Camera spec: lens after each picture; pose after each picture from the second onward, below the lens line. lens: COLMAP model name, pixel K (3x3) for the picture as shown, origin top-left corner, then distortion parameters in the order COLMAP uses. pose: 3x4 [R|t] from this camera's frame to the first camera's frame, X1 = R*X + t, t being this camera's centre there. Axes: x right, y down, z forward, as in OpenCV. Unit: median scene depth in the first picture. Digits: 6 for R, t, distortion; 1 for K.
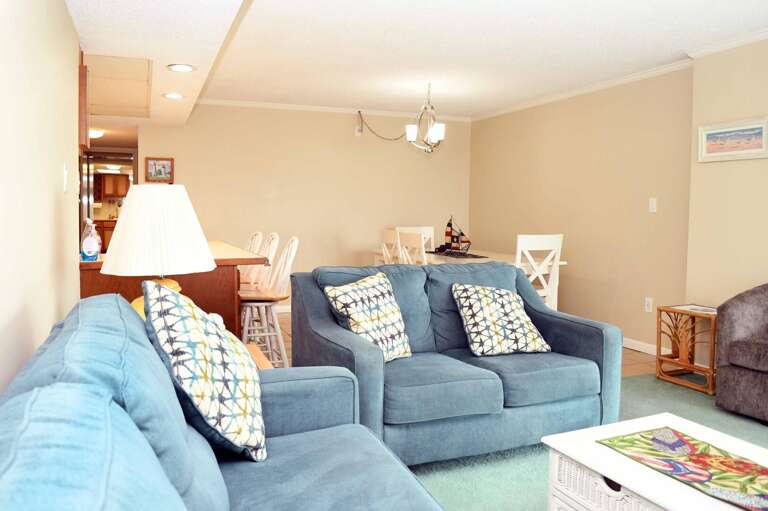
lens RADIAL K [[610.5, 0, 384.0], [0, 610.5, 255.5], [0, 0, 1]] dist [-0.066741, -0.006324]
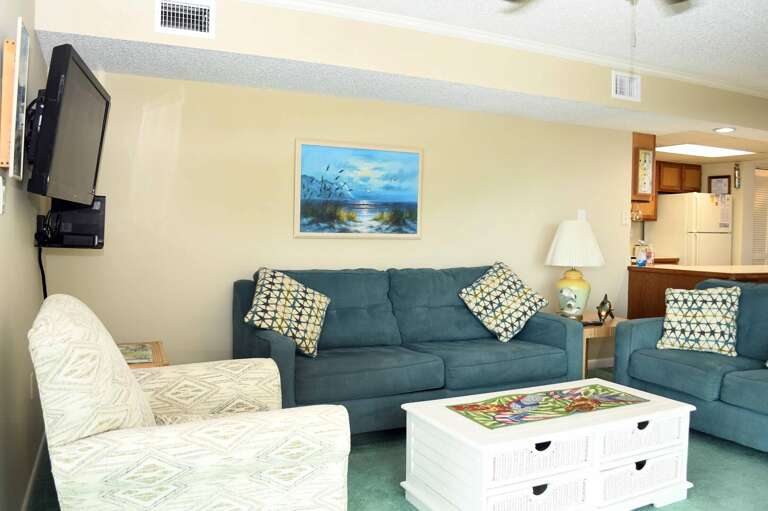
lens RADIAL K [[610.5, 0, 384.0], [0, 610.5, 255.5], [0, 0, 1]] dist [-0.066741, -0.006324]
pose [[0.051105, 0.034686, -0.998091, 2.063450], [-0.086438, 0.995800, 0.030181, -0.014246], [0.994946, 0.084731, 0.053889, 0.405368]]
